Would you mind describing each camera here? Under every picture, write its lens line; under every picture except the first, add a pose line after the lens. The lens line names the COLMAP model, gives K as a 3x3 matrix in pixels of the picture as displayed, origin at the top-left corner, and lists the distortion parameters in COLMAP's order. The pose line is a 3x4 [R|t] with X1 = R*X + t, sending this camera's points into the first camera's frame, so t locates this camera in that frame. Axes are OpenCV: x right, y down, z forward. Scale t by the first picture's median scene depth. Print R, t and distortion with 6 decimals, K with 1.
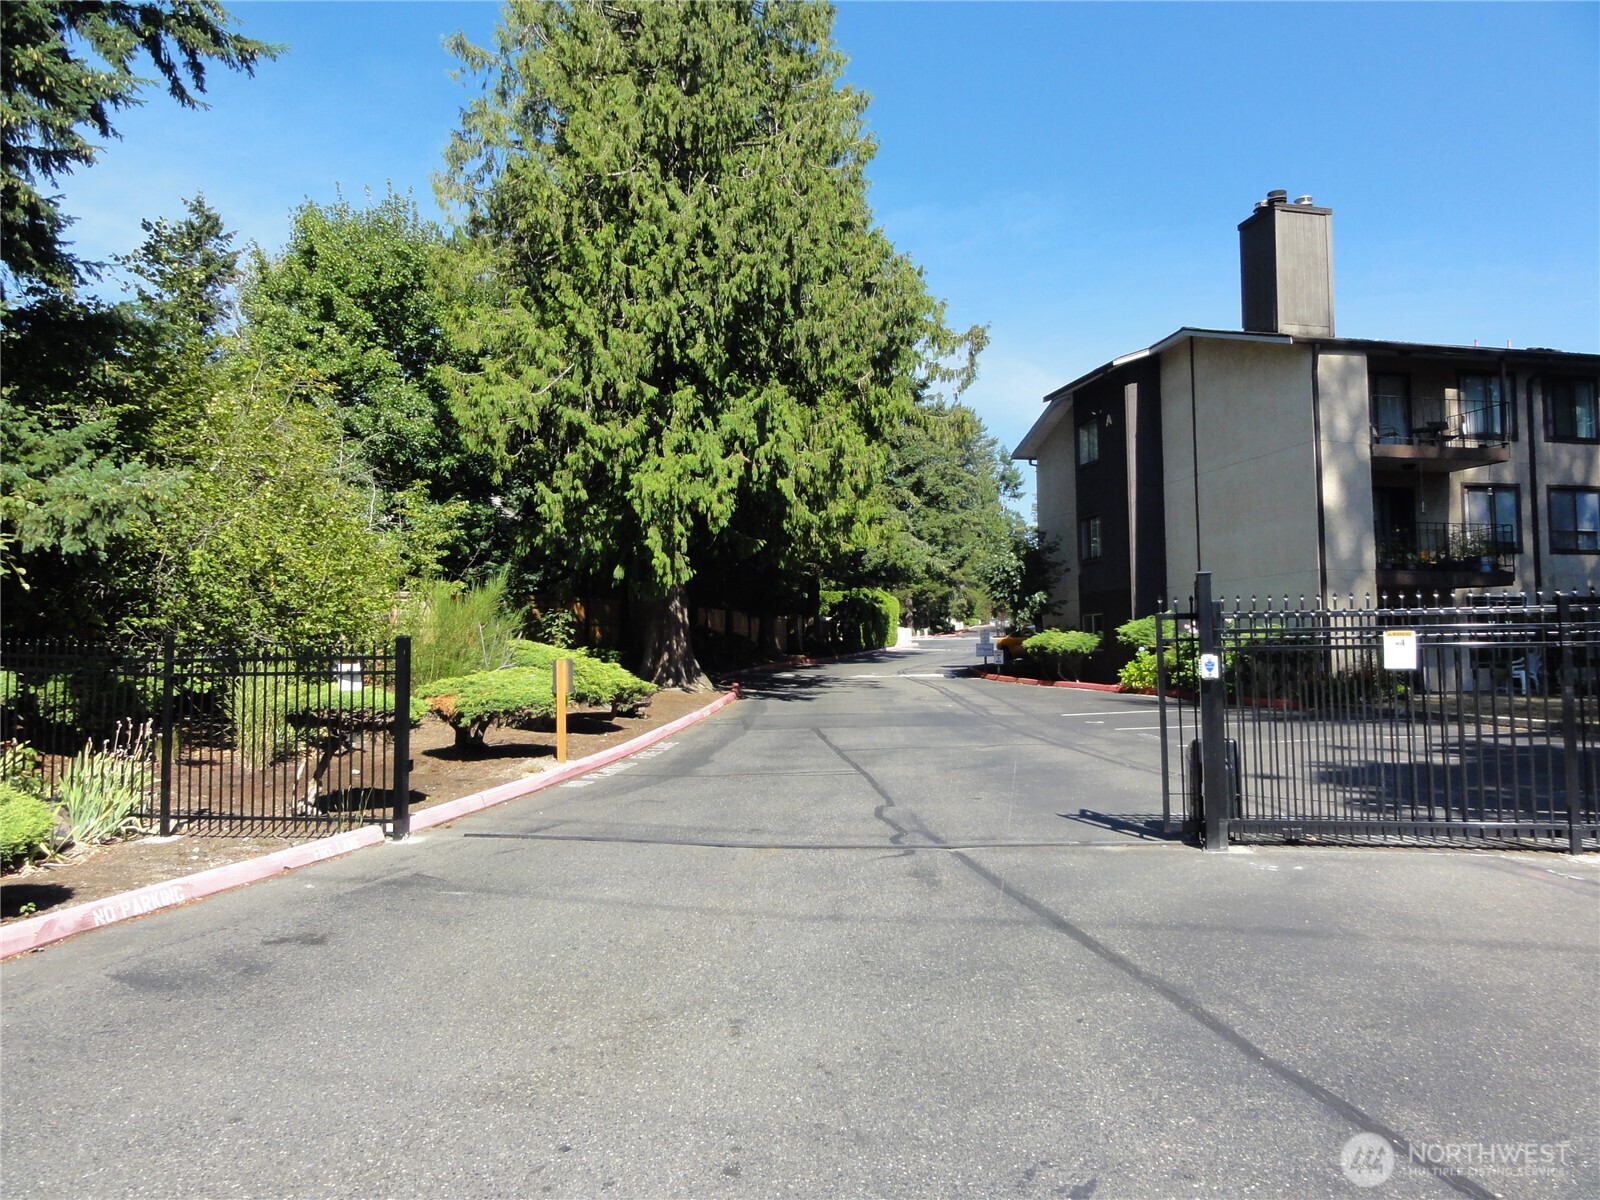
lens RADIAL K [[1124.4, 0, 802.1], [0, 1124.4, 597.5], [0, 0, 1]] dist [-0.004483, -0.000410]
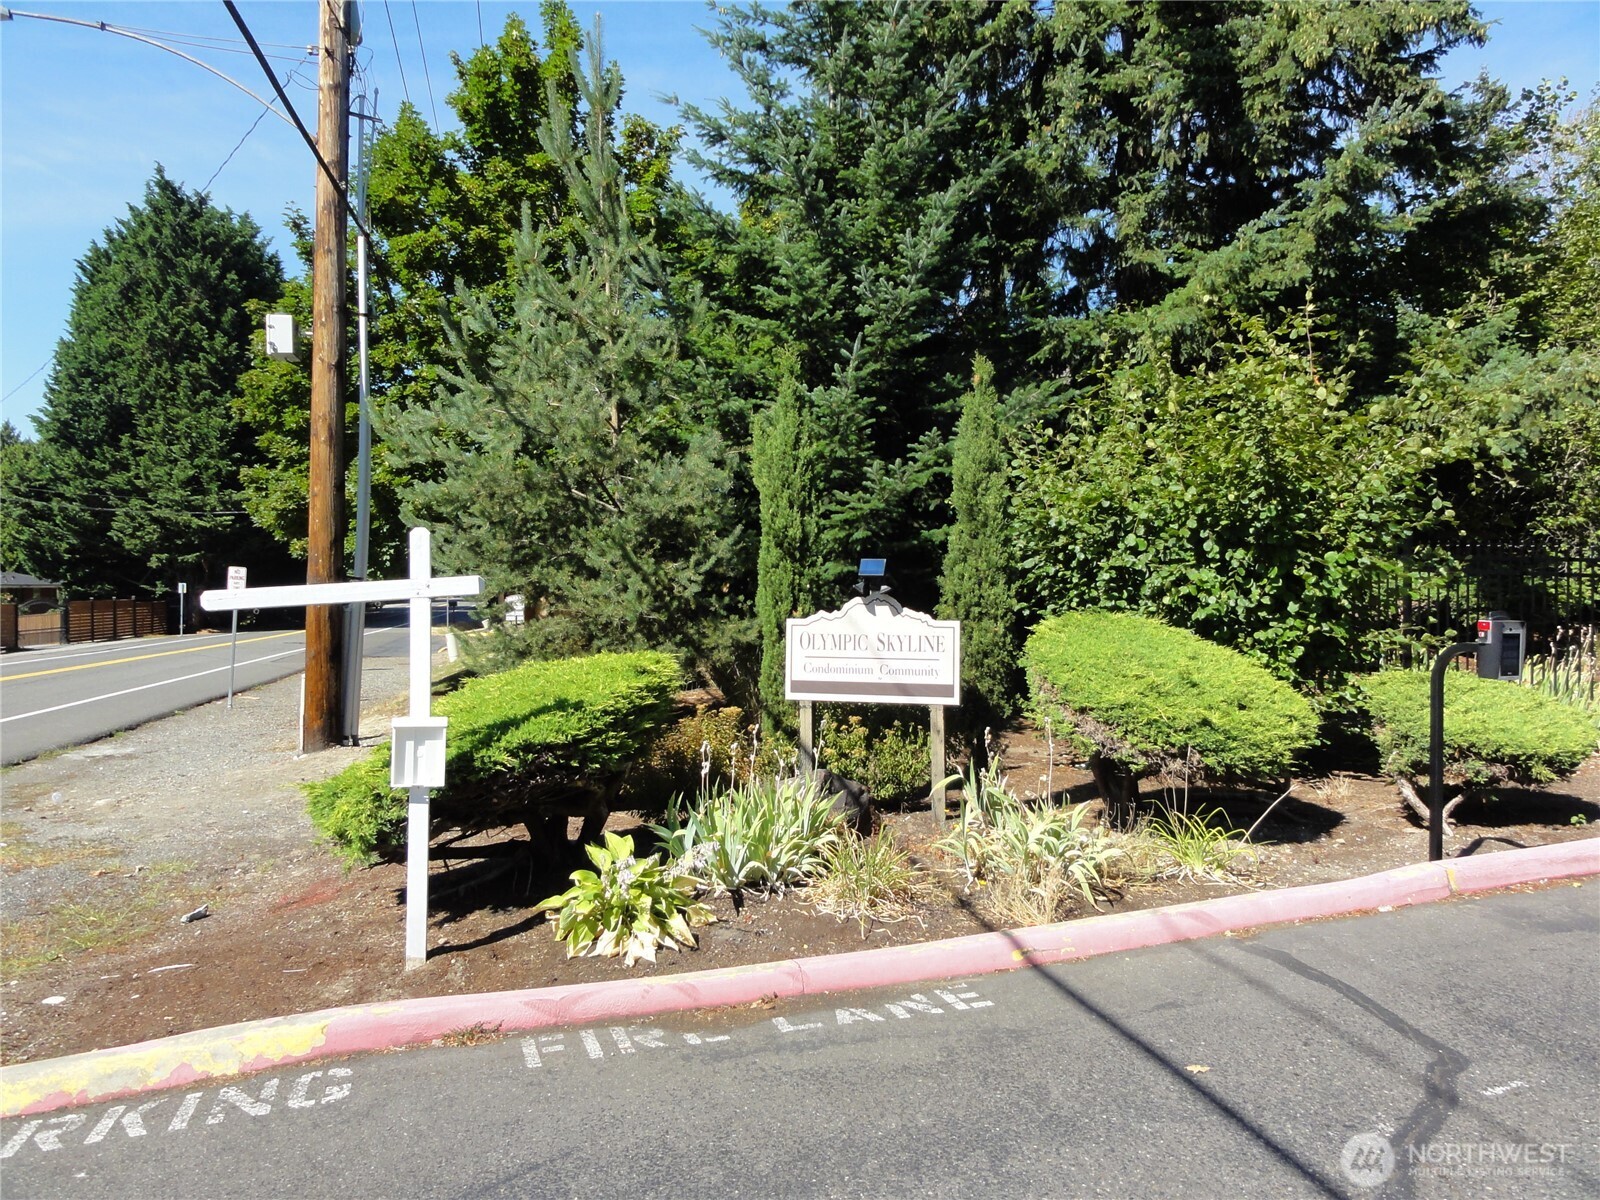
lens RADIAL K [[1124.4, 0, 802.1], [0, 1124.4, 597.5], [0, 0, 1]] dist [-0.004483, -0.000410]
pose [[0.513585, 0.020503, -0.857794, -0.109135], [0.052137, 0.997122, 0.055049, 0.000790], [0.856453, -0.072995, 0.511038, -0.020915]]
